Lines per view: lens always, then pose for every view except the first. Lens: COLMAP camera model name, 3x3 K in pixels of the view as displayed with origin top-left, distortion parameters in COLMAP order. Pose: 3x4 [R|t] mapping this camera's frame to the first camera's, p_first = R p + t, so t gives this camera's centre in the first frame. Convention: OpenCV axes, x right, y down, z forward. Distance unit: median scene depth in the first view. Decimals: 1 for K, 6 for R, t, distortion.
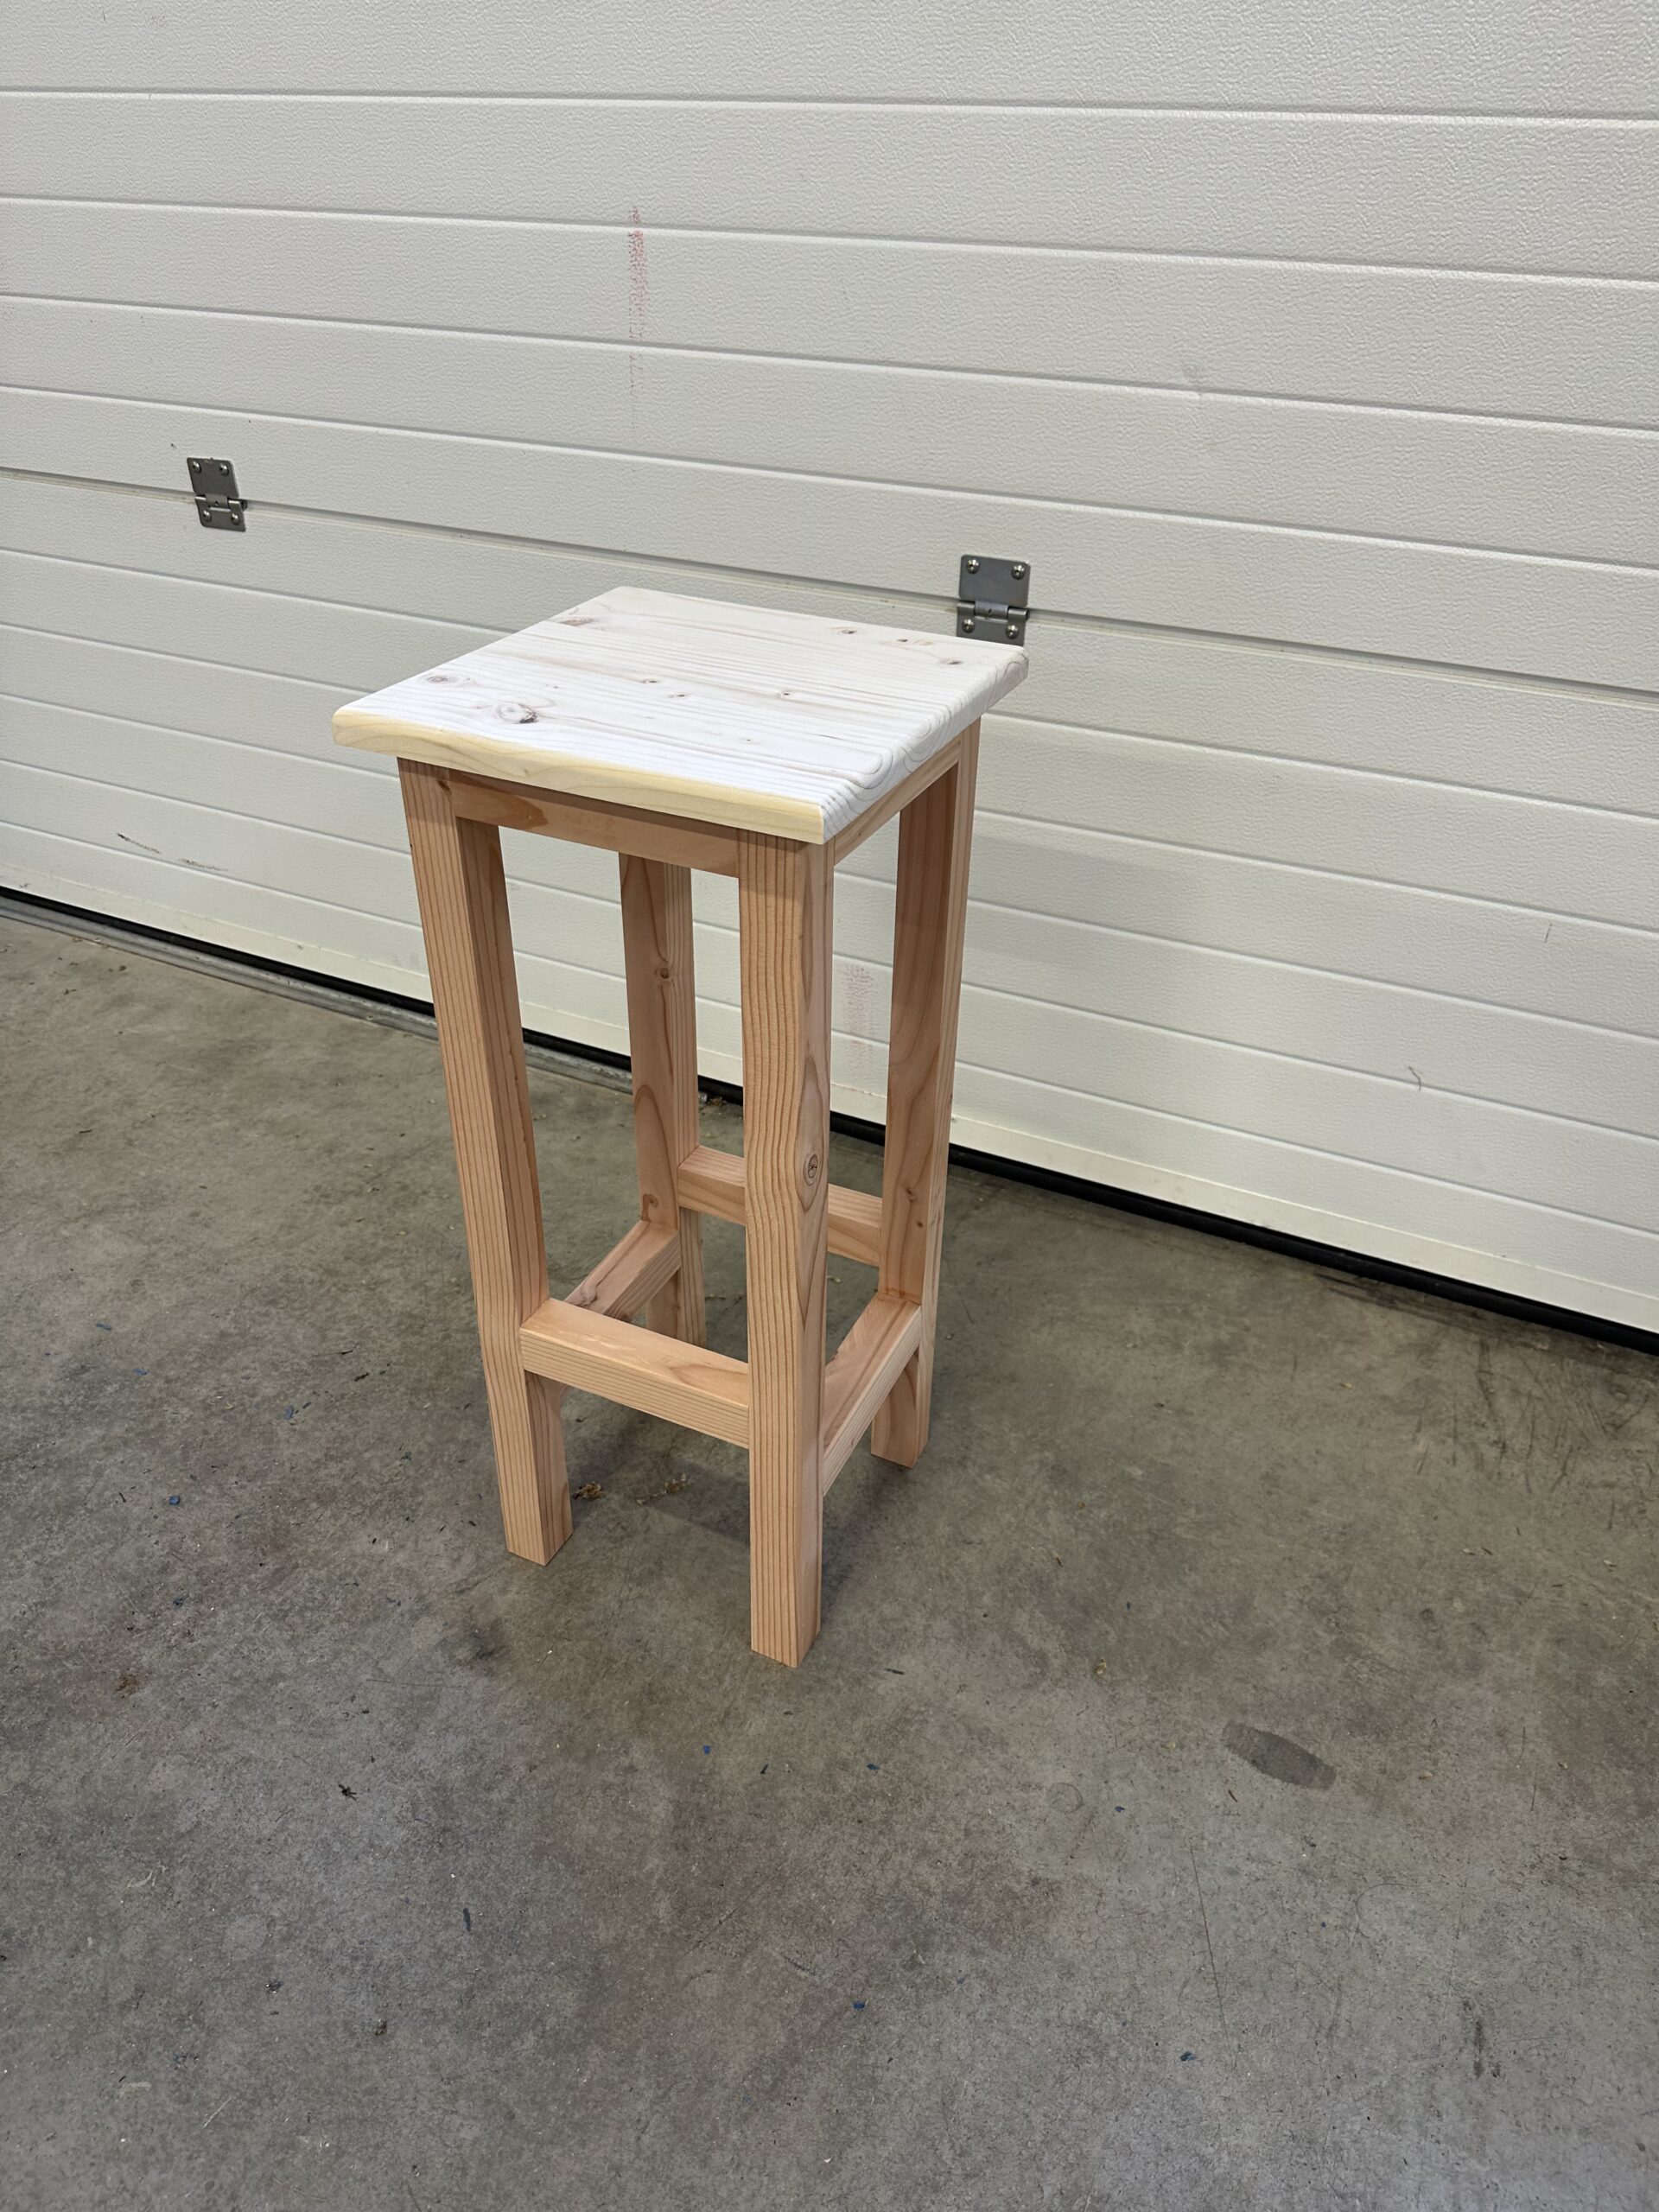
lens RADIAL K [[1577.8, 0, 836.9], [0, 1577.8, 1112.4], [0, 0, 1]] dist [0.013120, -0.029820]
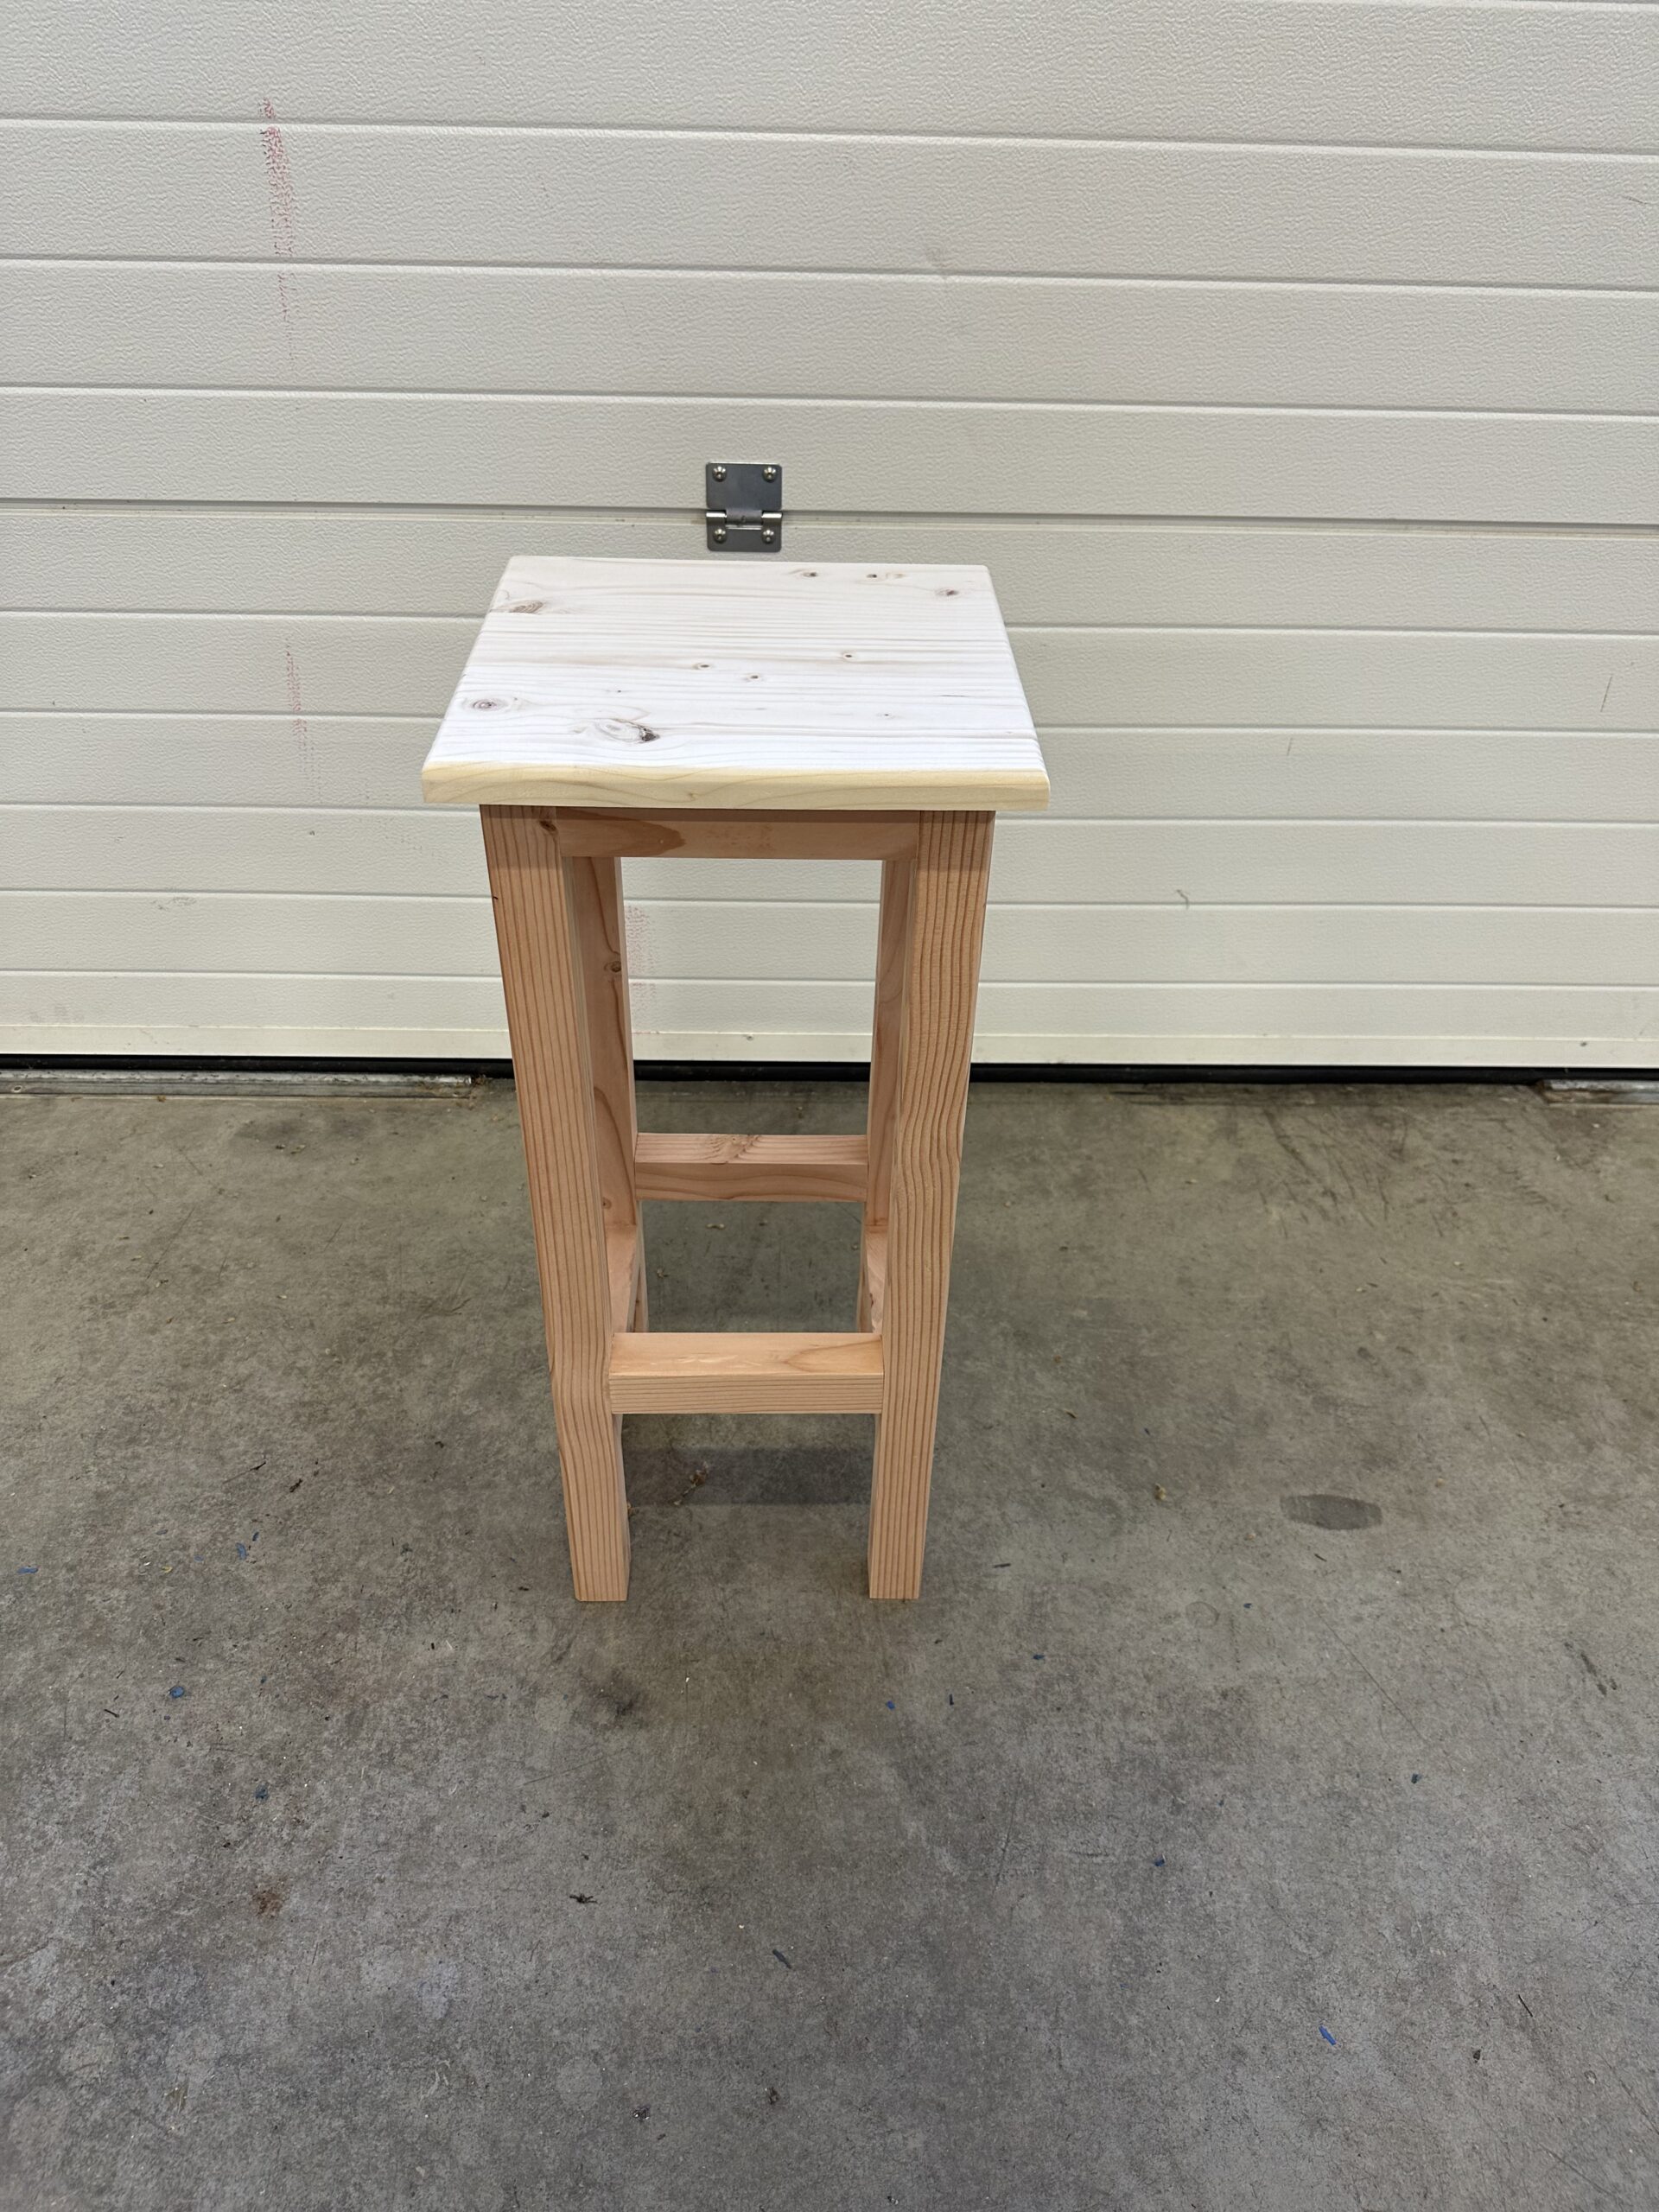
lens RADIAL K [[1577.8, 0, 822.4], [0, 1577.8, 1114.5], [0, 0, 1]] dist [0.013120, -0.029820]
pose [[0.896391, -0.266507, 0.354198, -0.320150], [0.233250, 0.963091, 0.134353, -0.091266], [-0.376931, -0.037816, 0.925469, 0.078421]]
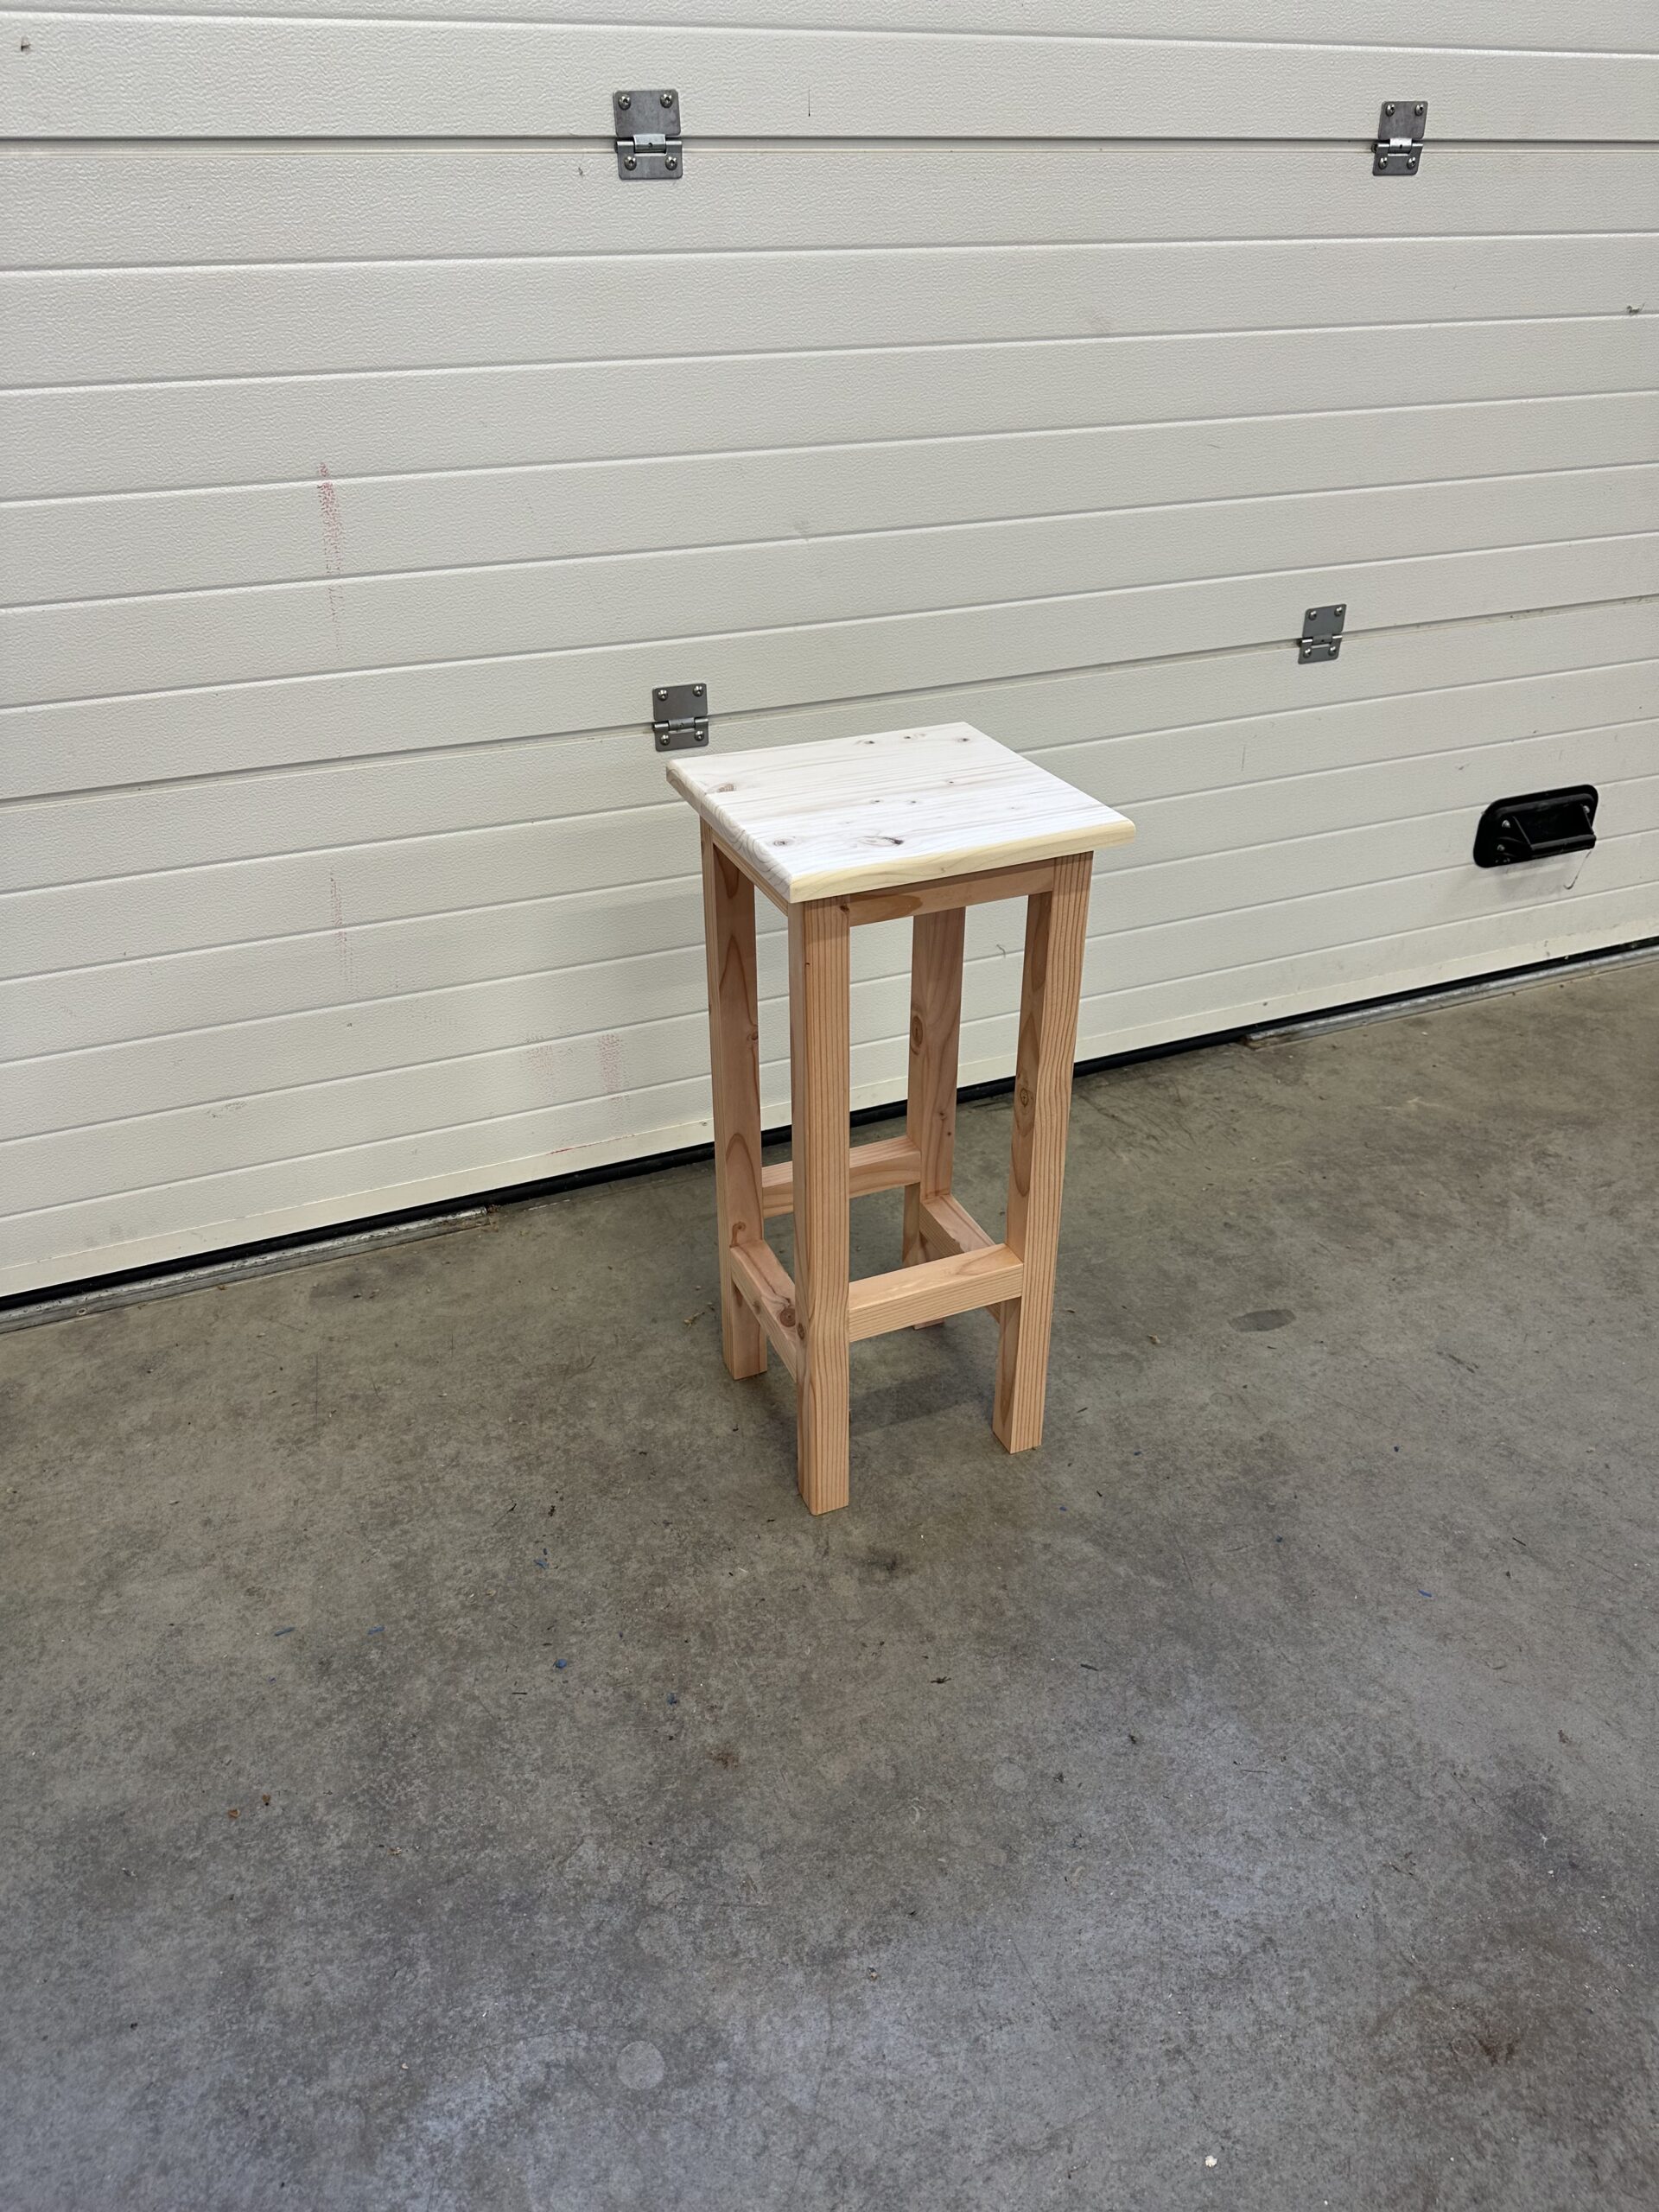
lens RADIAL K [[1577.8, 0, 817.9], [0, 1577.8, 1116.2], [0, 0, 1]] dist [0.013120, -0.029820]
pose [[0.668268, -0.397272, 0.628961, -0.822738], [0.414853, 0.900812, 0.128202, -0.156193], [-0.617507, 0.175253, 0.766793, -0.004803]]
